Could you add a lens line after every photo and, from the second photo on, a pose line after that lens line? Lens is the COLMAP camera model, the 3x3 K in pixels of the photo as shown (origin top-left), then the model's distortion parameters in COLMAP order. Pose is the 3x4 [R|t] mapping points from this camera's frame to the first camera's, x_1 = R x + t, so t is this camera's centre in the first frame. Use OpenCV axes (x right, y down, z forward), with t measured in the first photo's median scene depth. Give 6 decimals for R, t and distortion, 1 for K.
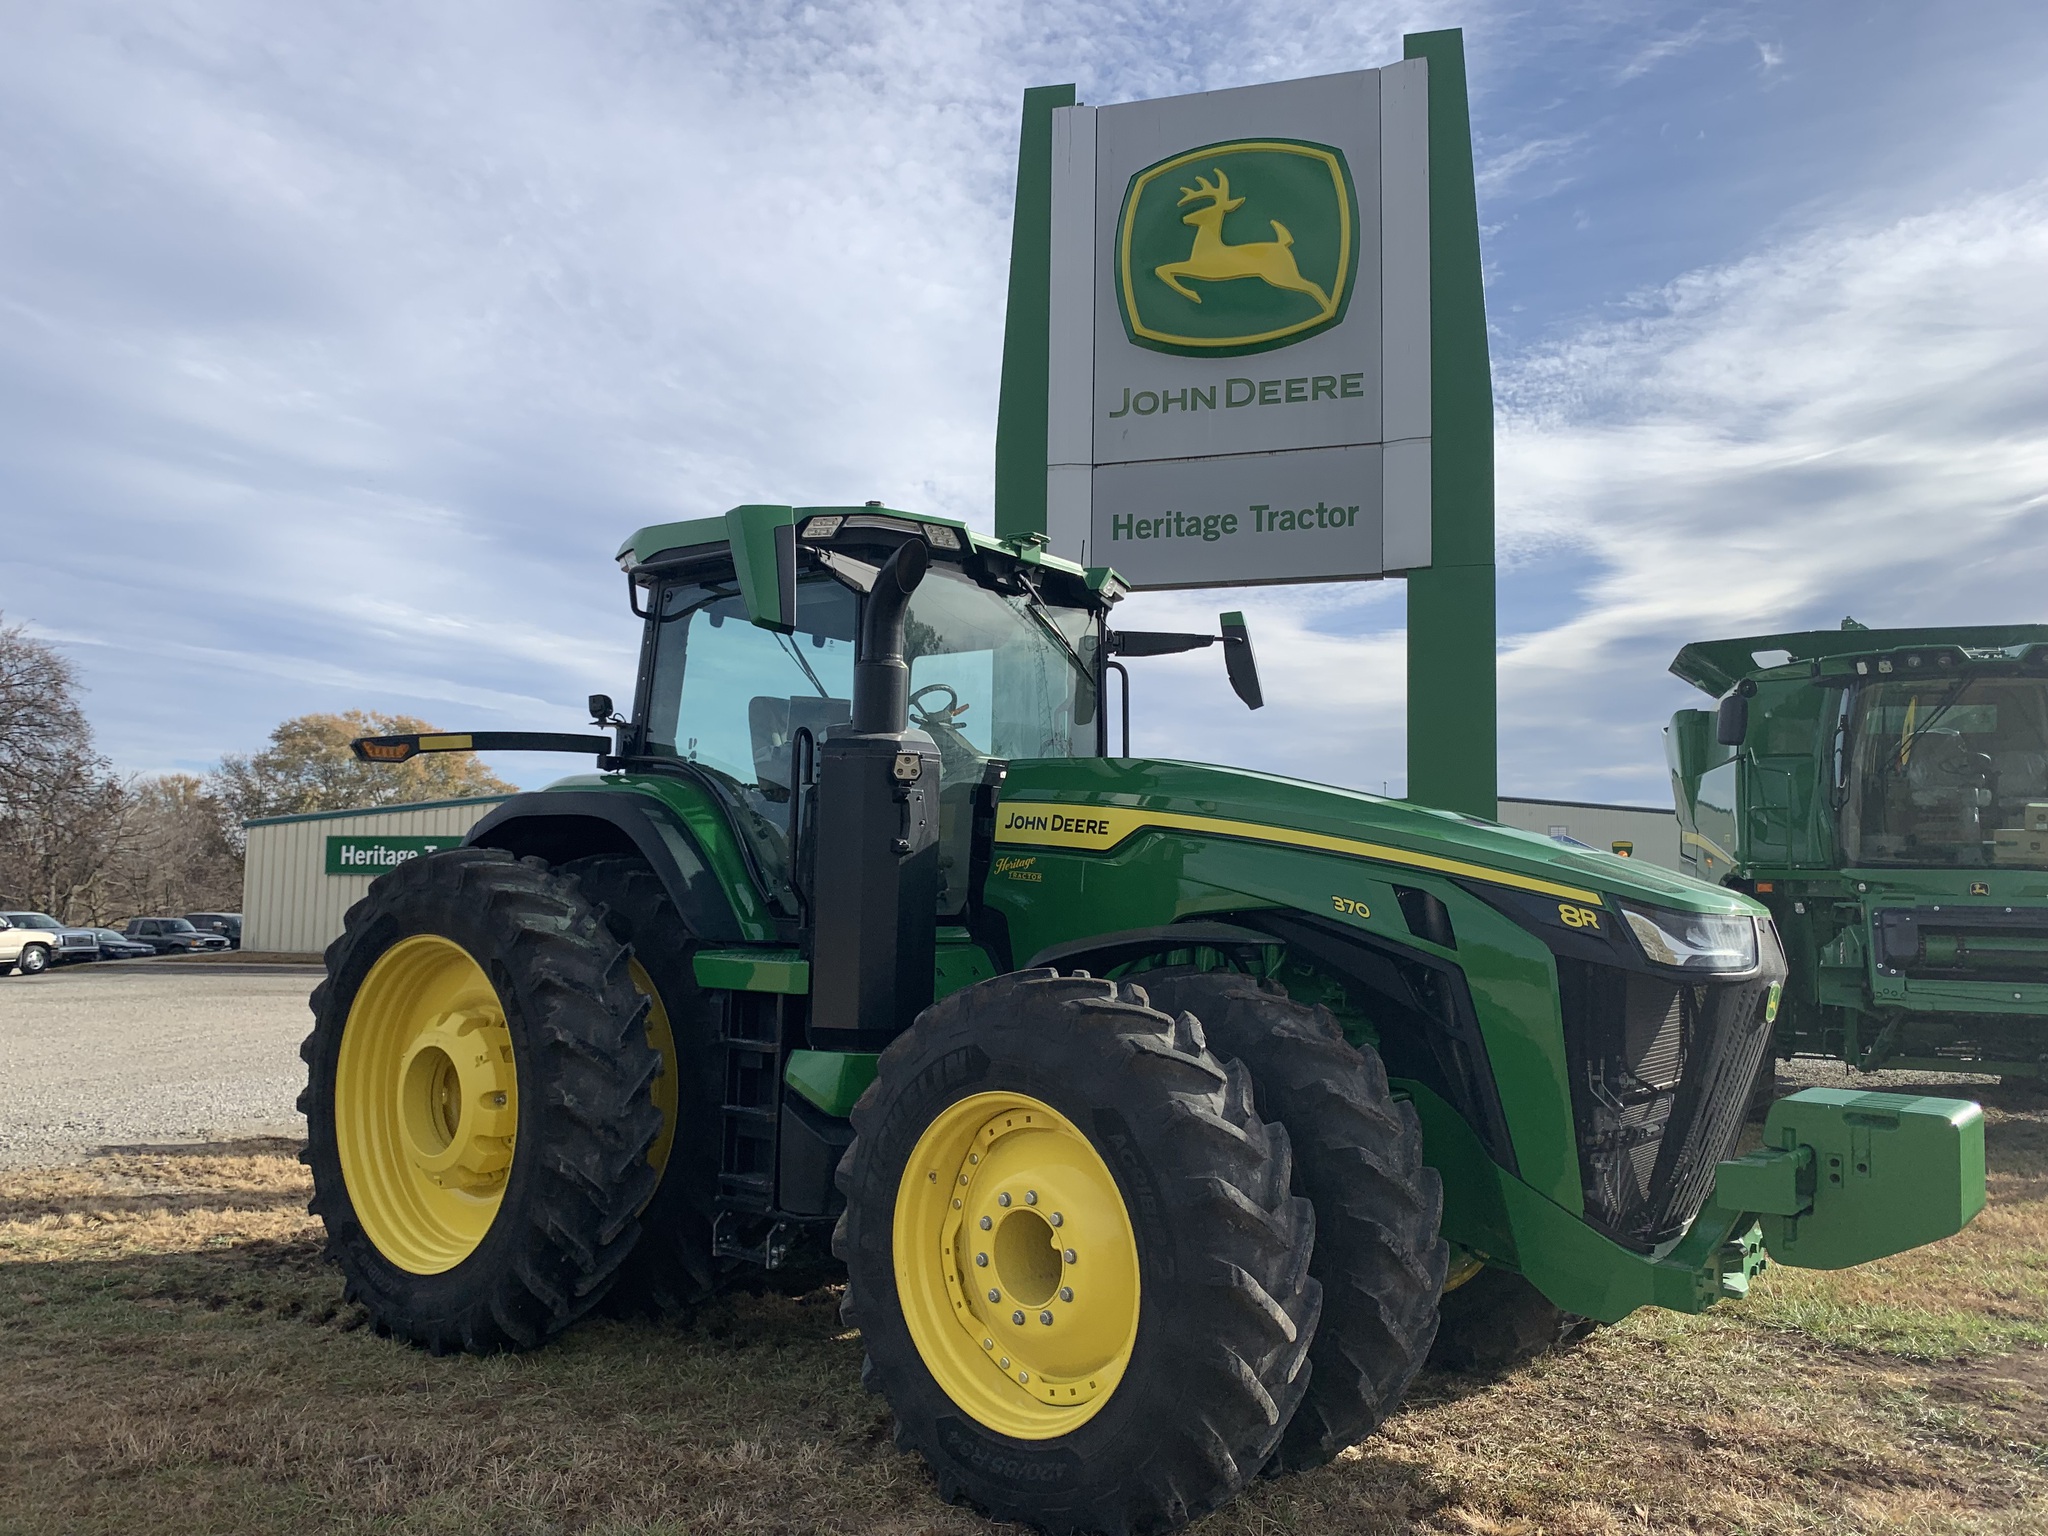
lens RADIAL K [[1516.2, 0, 1024.0], [0, 1516.2, 768.0], [0, 0, 1]] dist [0.118427, -0.219345]
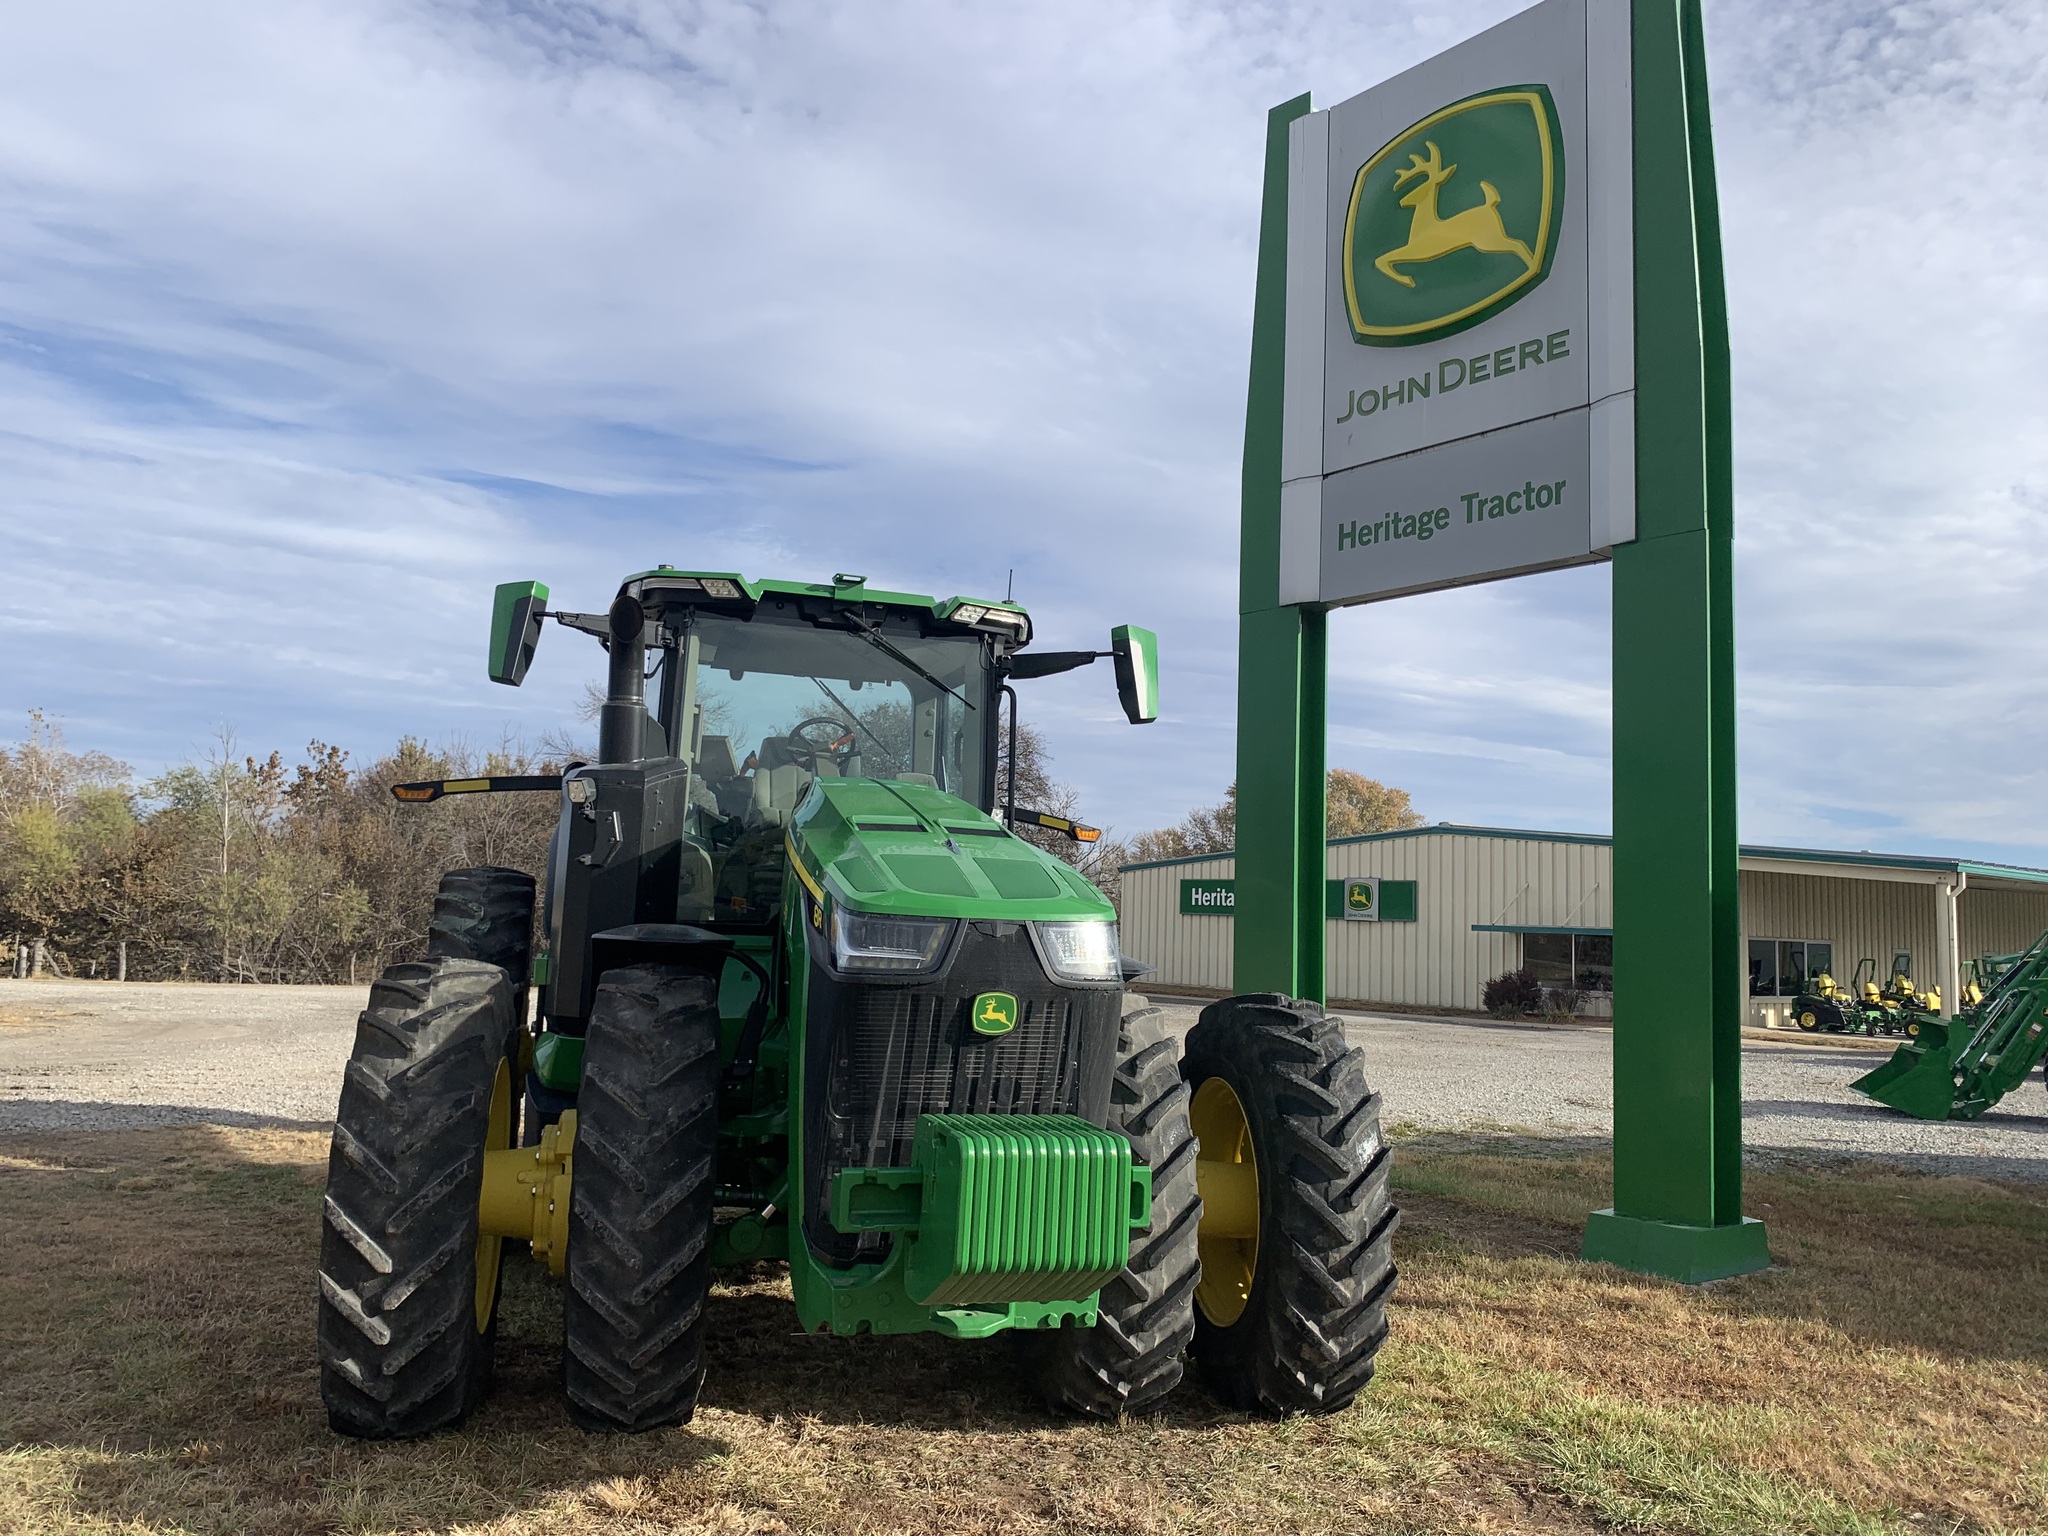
lens RADIAL K [[1541.3, 0, 1102.0], [0, 1541.3, 760.4], [0, 0, 1]] dist [0.038770, -0.001835]
pose [[0.837965, -0.044557, -0.543903, 0.459150], [0.025083, 0.998753, -0.043174, 0.019018], [0.545148, 0.022535, 0.838037, 0.116753]]
